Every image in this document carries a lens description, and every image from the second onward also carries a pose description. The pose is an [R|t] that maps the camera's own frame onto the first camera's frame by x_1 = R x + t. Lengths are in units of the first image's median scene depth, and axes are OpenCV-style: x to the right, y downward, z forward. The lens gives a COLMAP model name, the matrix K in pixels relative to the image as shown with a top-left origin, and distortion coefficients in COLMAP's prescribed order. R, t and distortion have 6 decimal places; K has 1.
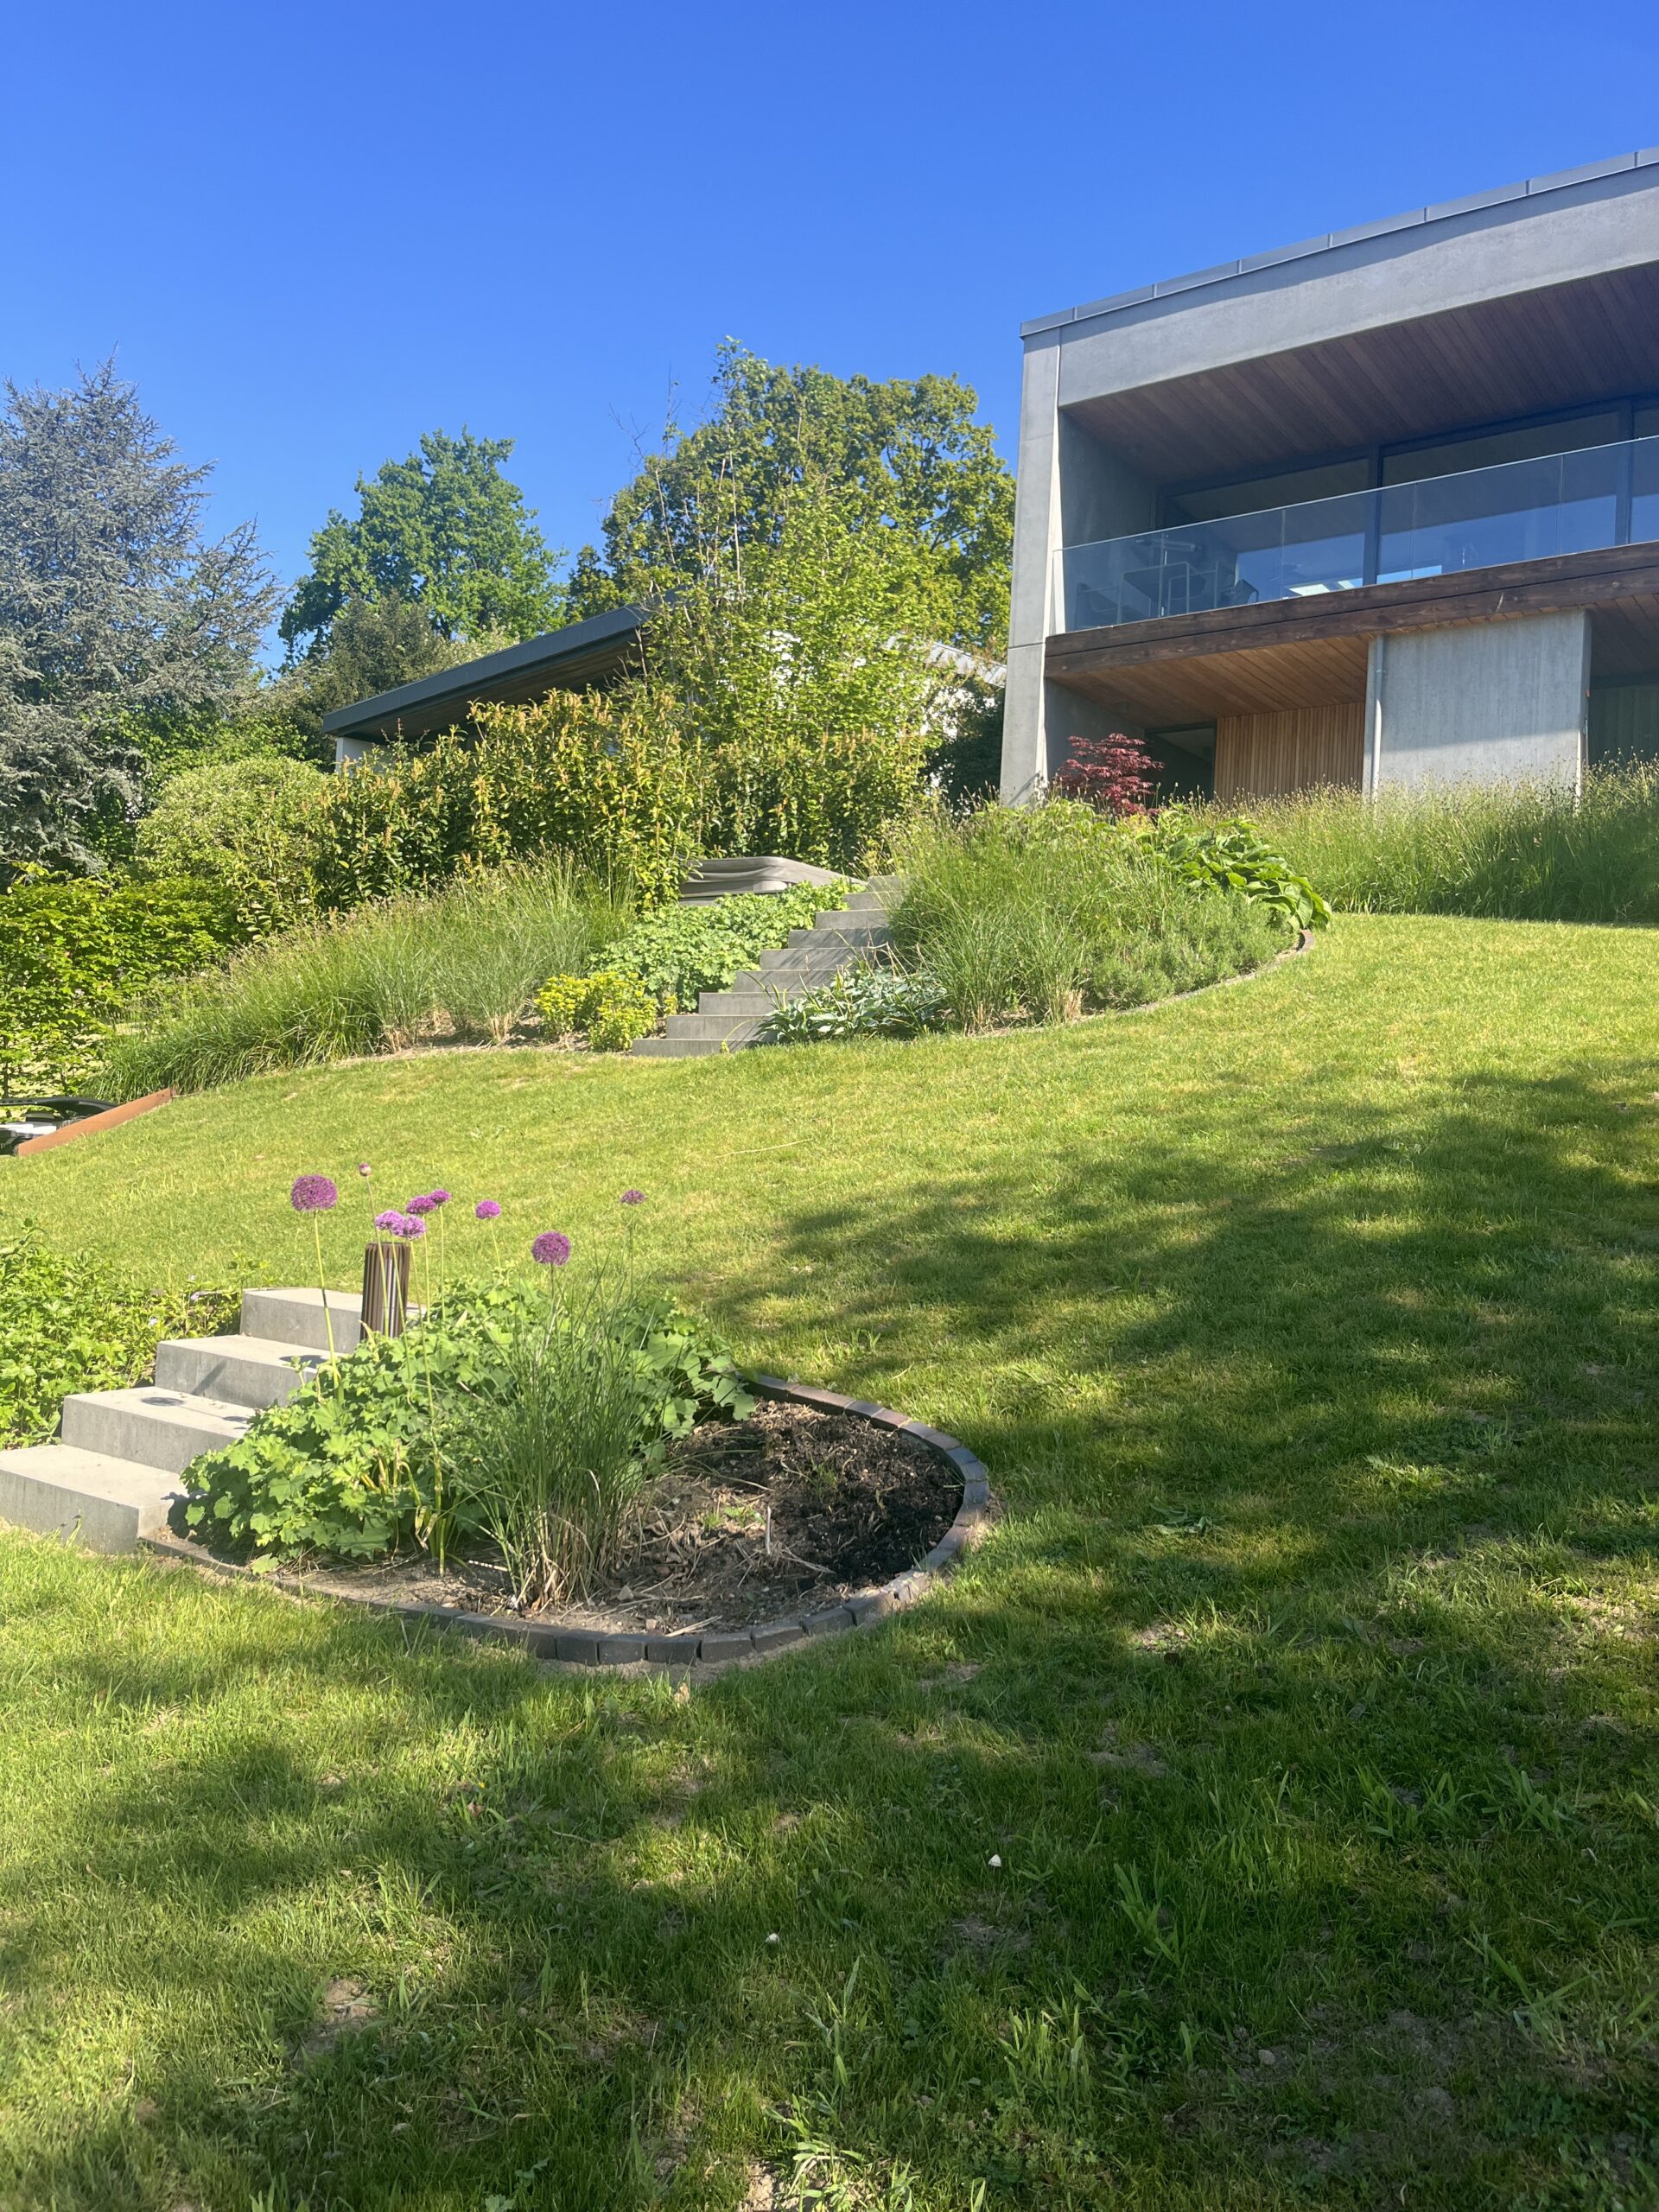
lens RADIAL K [[1692.7, 0, 817.4], [0, 1692.7, 1064.6], [0, 0, 1]] dist [0.048022, -0.064346]
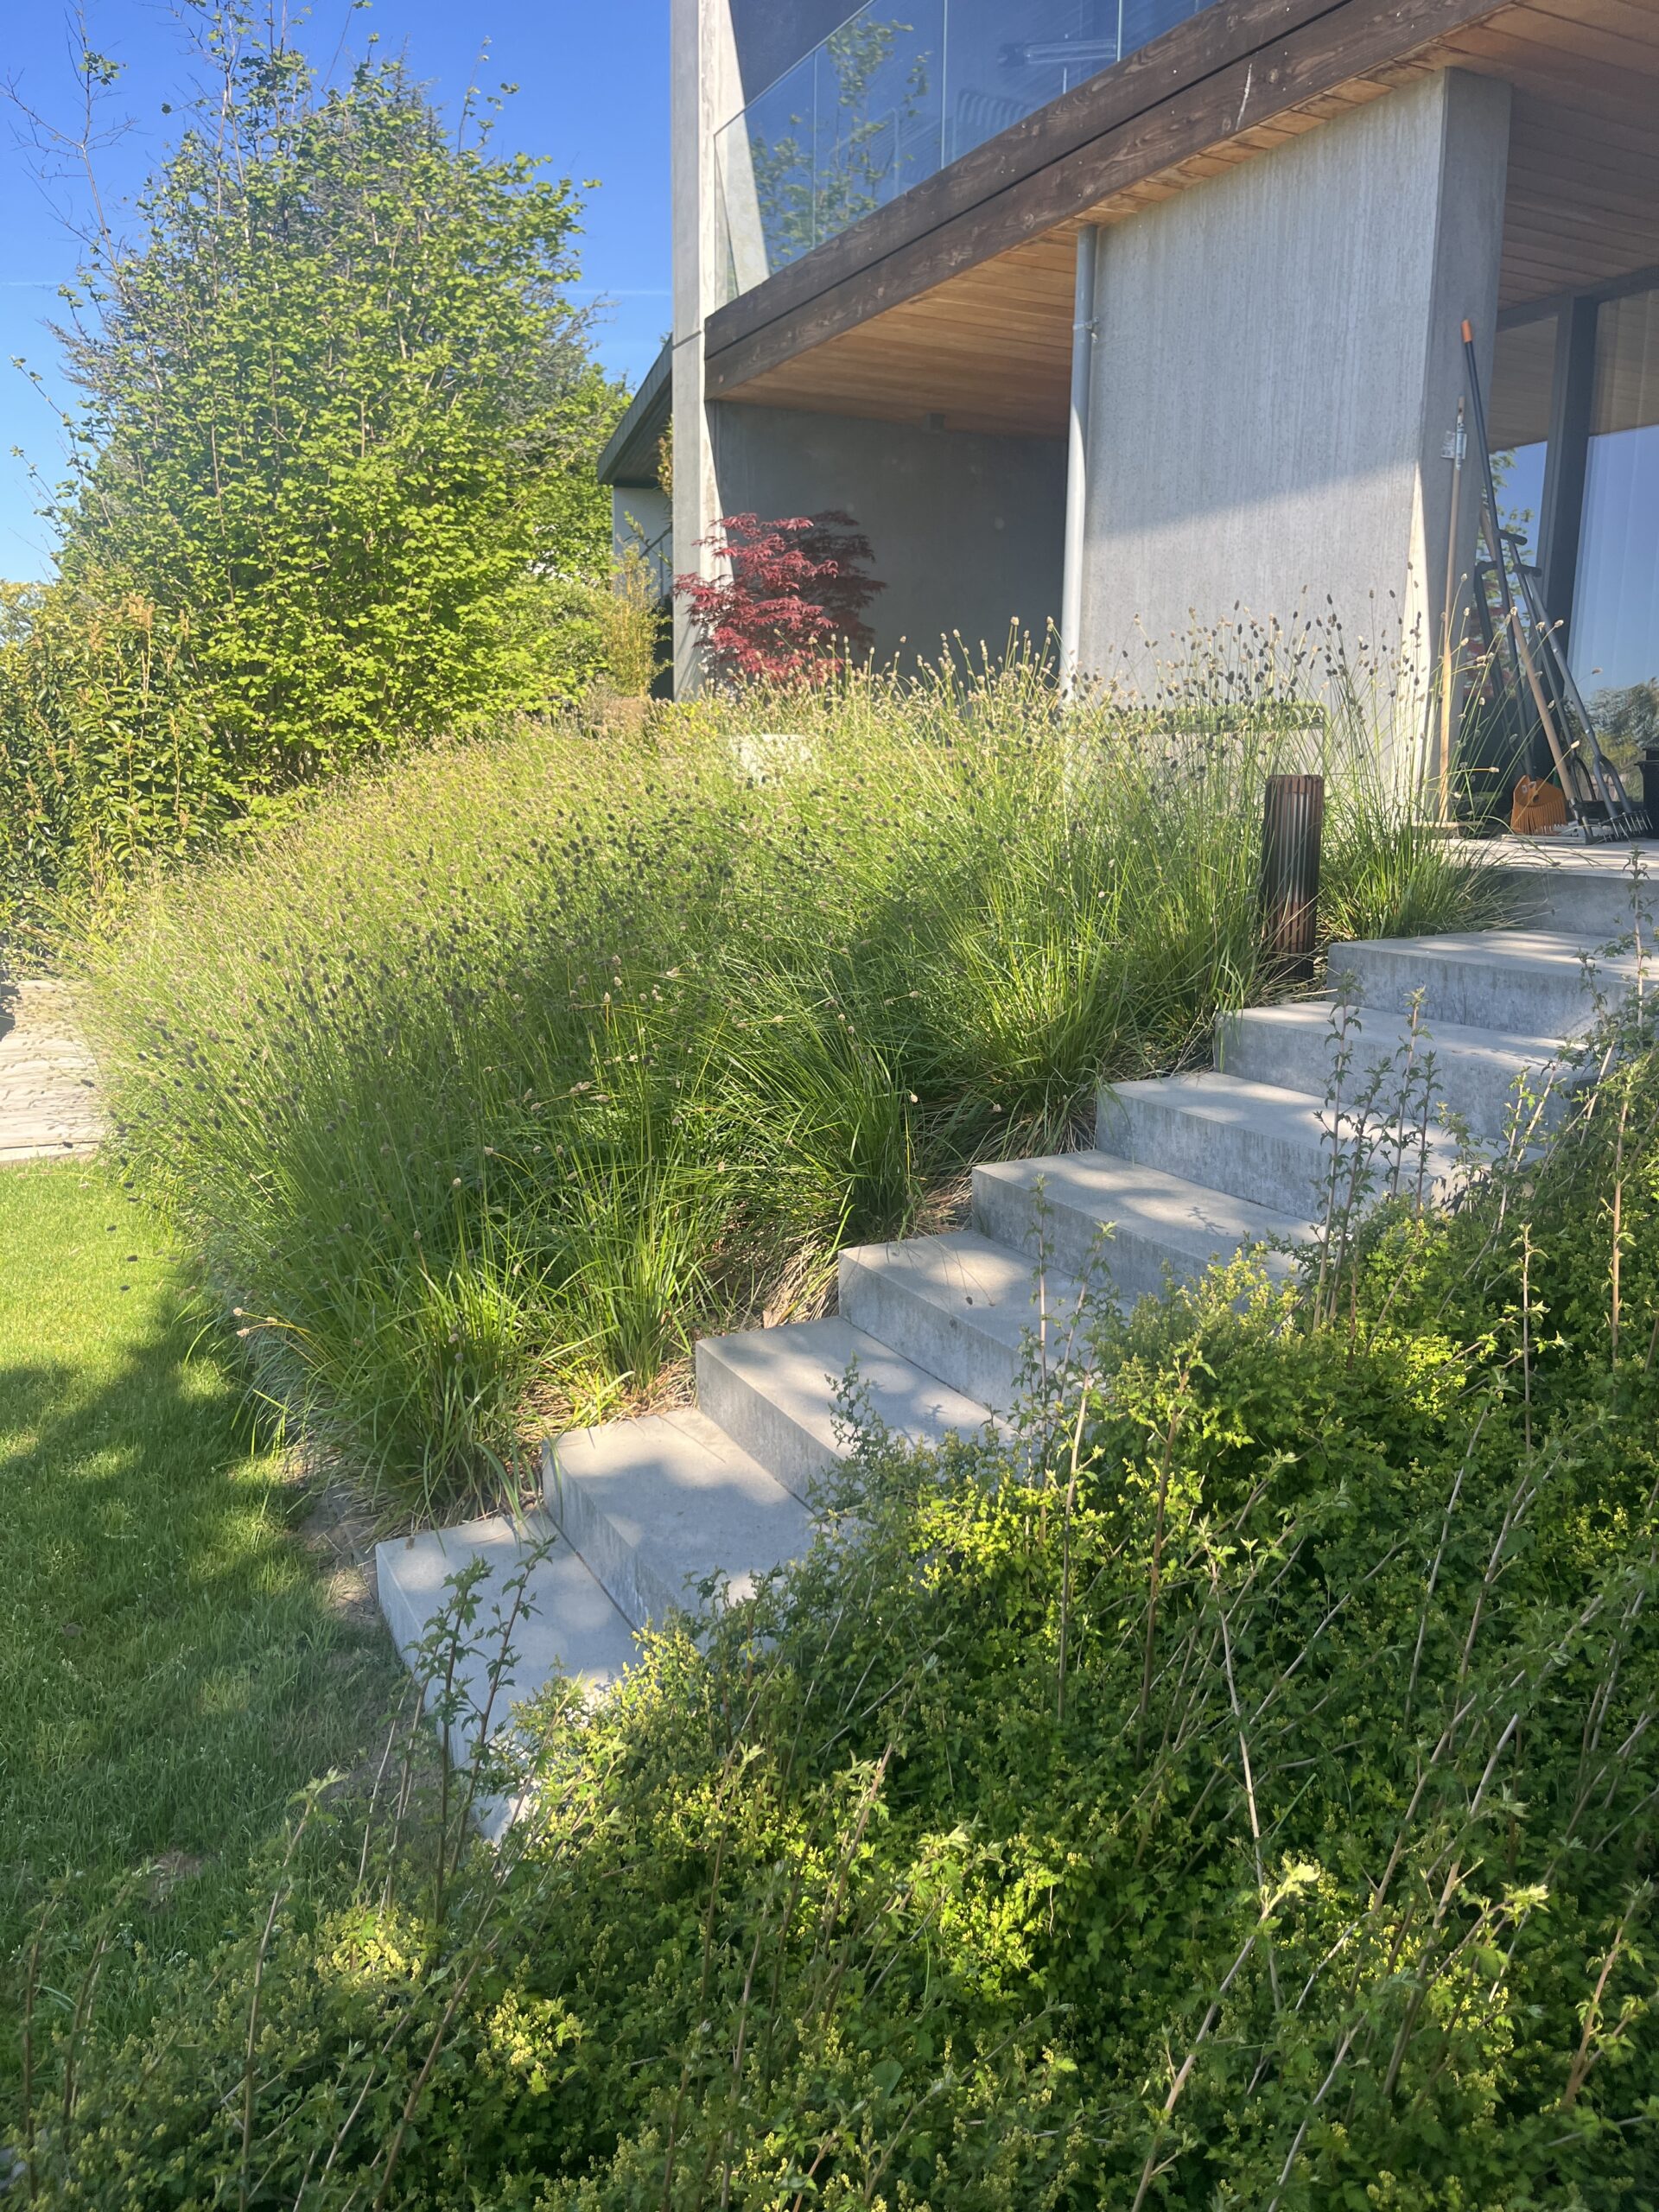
lens RADIAL K [[1692.7, 0, 827.5], [0, 1692.7, 1106.3], [0, 0, 1]] dist [0.048022, -0.064346]
pose [[0.886957, 0.034567, -0.460557, 0.484892], [0.074473, 0.973442, 0.216484, -0.149049], [0.455809, -0.226311, 0.860826, 0.604857]]
